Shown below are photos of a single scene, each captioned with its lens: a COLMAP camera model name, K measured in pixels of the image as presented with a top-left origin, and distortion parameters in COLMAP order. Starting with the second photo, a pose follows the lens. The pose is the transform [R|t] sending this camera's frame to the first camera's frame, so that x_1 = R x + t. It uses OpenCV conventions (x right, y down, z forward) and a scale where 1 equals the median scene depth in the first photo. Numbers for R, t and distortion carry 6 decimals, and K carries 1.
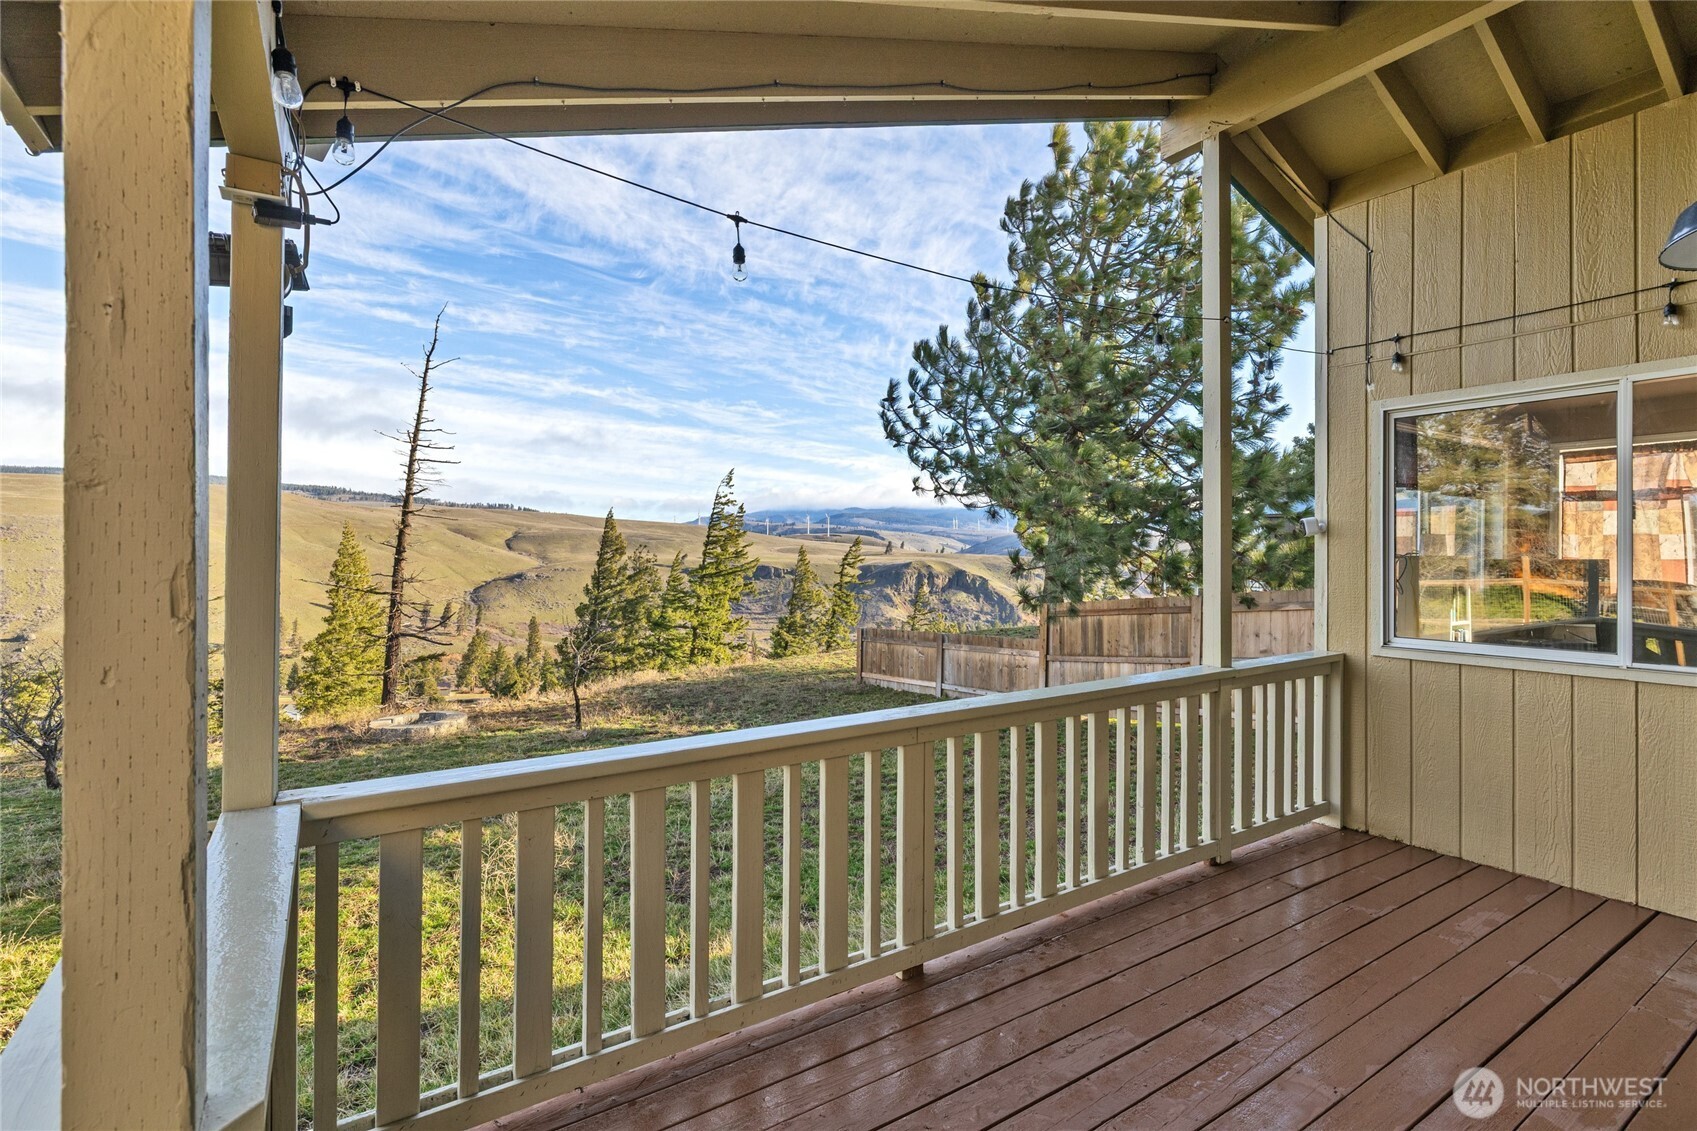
lens RADIAL K [[789.4, 0, 843.7], [0, 789.4, 545.6], [0, 0, 1]] dist [-0.002415, -0.000348]
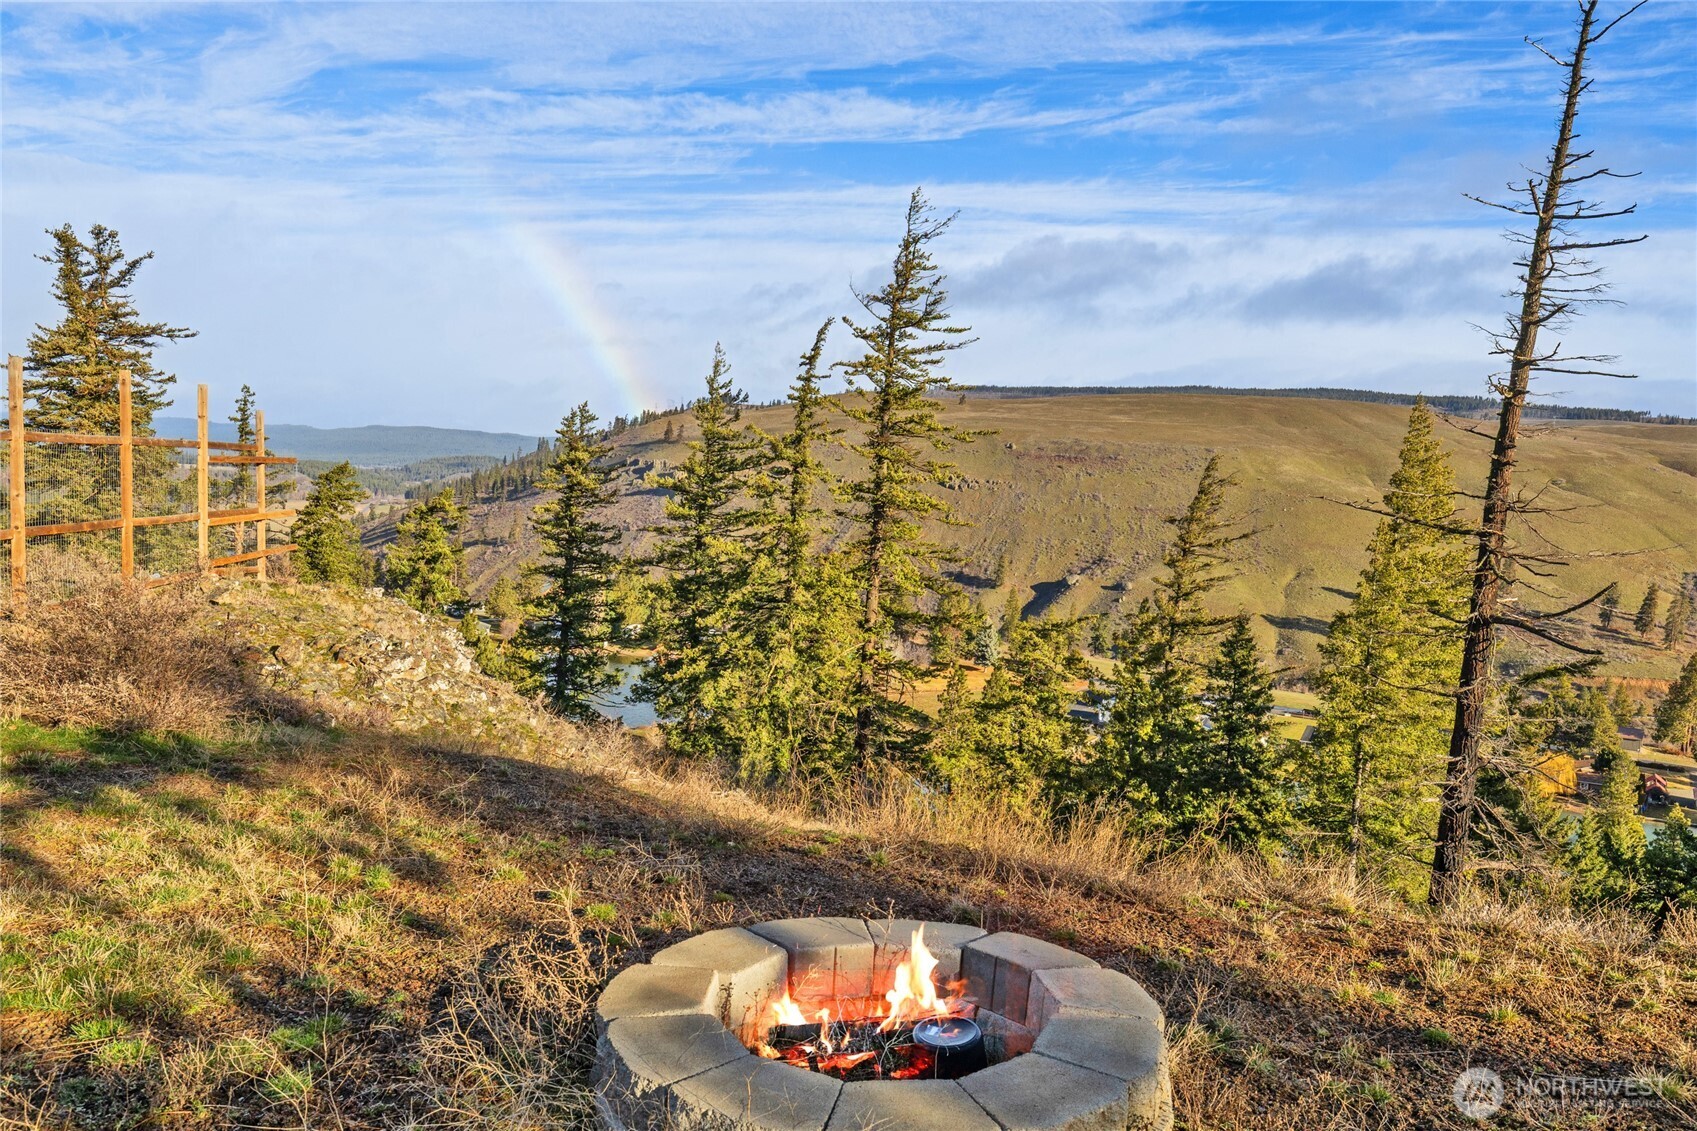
lens RADIAL K [[1280.4, 0, 846.1], [0, 1280.4, 553.9], [0, 0, 1]] dist [0.004384, 0.001395]
pose [[0.514172, 0.064098, -0.855289, -0.097416], [-0.022798, 0.997873, 0.061078, 0.034092], [0.857384, -0.011906, 0.514539, 0.255765]]
